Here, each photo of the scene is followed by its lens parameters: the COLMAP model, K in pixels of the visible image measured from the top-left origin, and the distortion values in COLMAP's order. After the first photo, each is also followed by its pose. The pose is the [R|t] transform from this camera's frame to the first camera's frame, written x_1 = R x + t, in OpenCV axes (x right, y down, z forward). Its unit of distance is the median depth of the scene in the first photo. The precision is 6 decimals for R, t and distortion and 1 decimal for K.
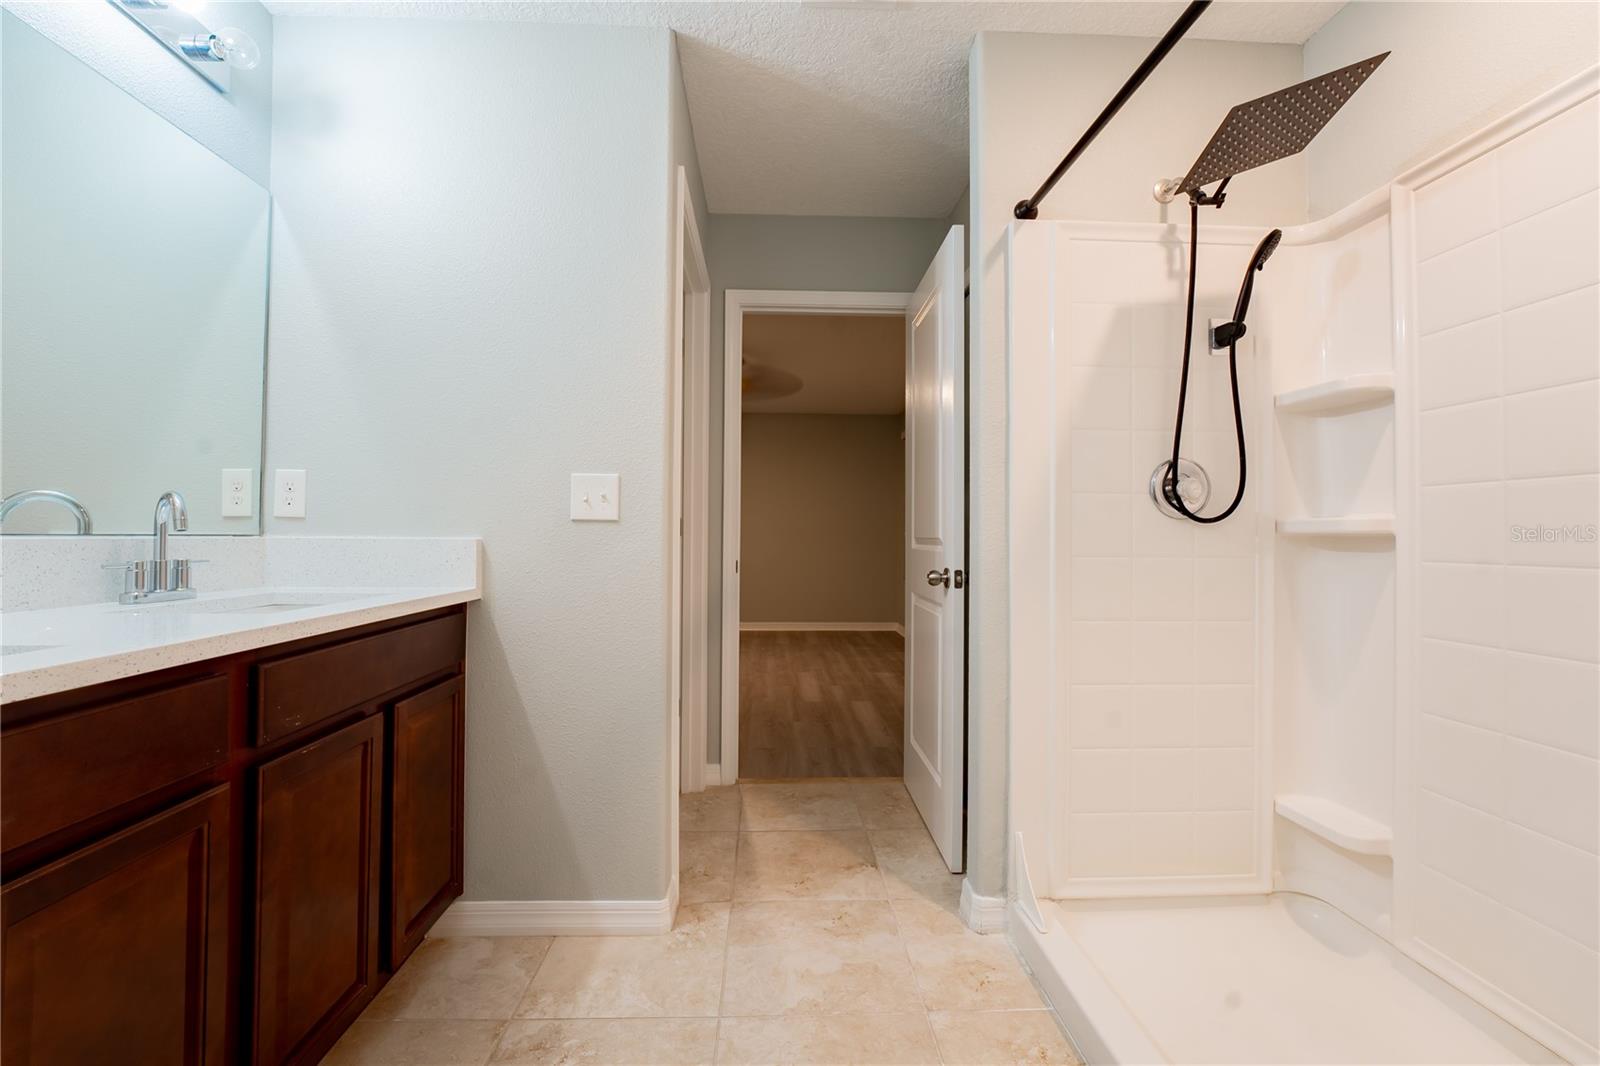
lens RADIAL K [[643.6, 0, 801.7], [0, 643.6, 525.5], [0, 0, 1]] dist [-0.019415, 0.003812]
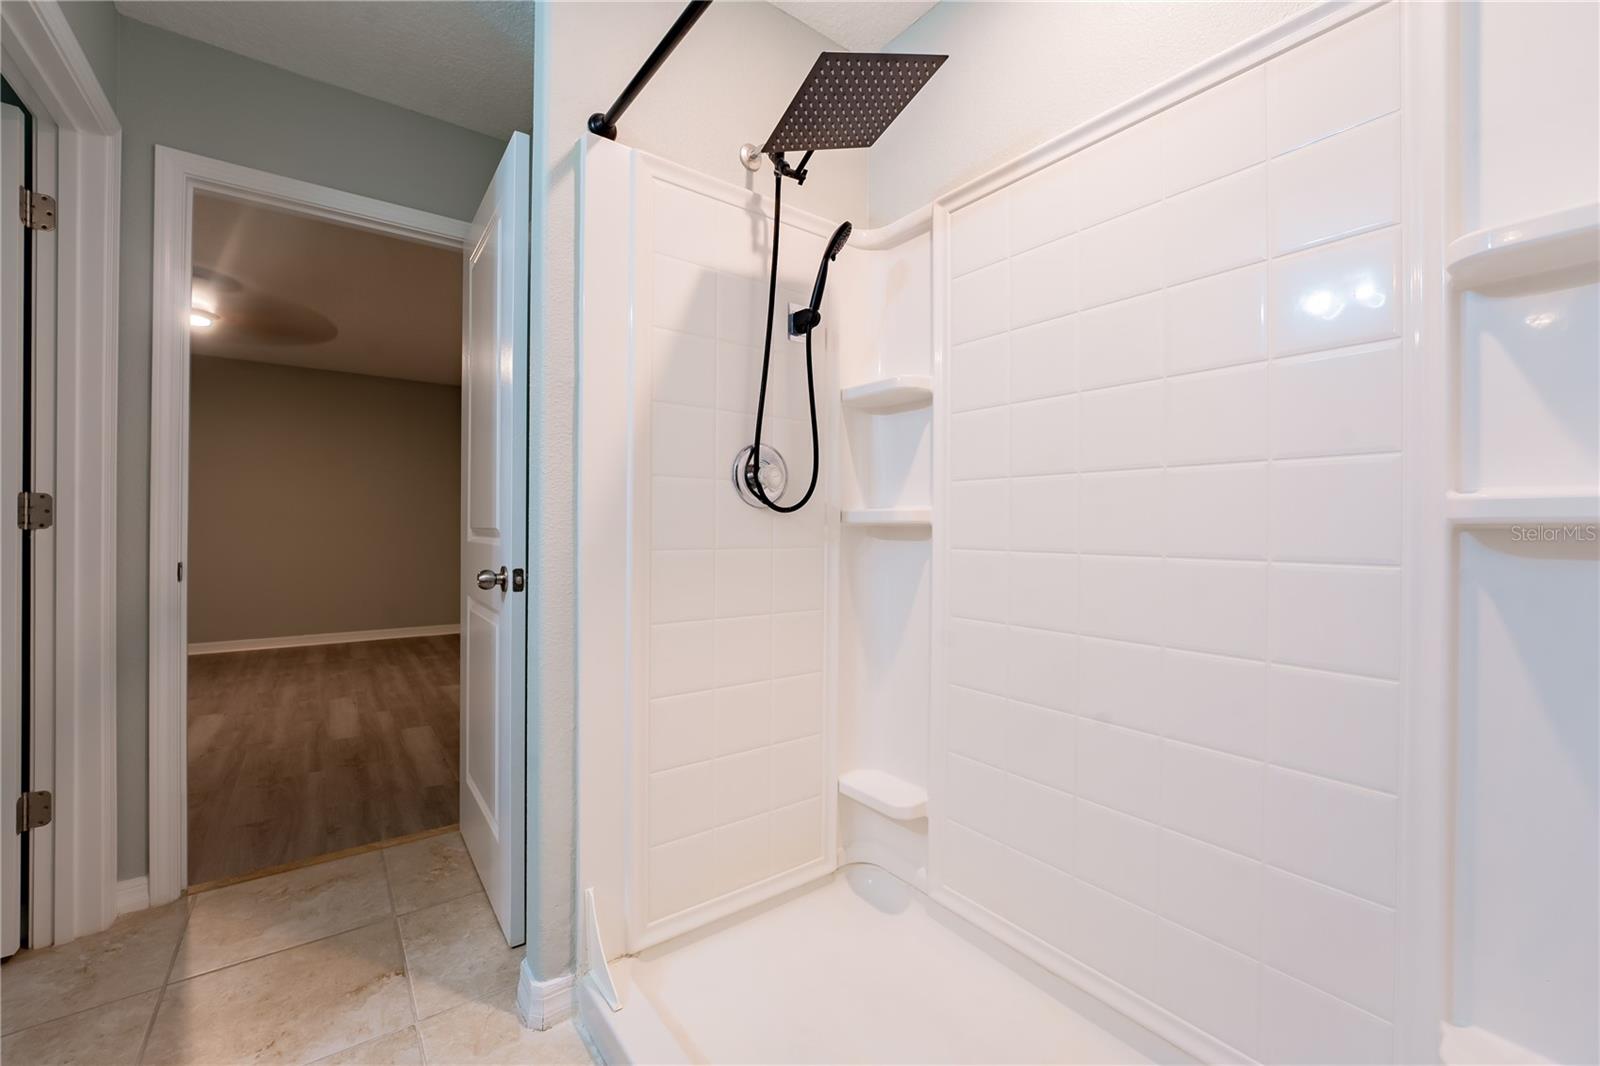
lens RADIAL K [[643.6, 0, 793.9], [0, 643.6, 528.0], [0, 0, 1]] dist [-0.019415, 0.003812]
pose [[0.825266, -0.002544, 0.564739, 0.091596], [-0.008859, 0.999808, 0.017450, 0.002366], [-0.564675, -0.019404, 0.825085, 0.180831]]
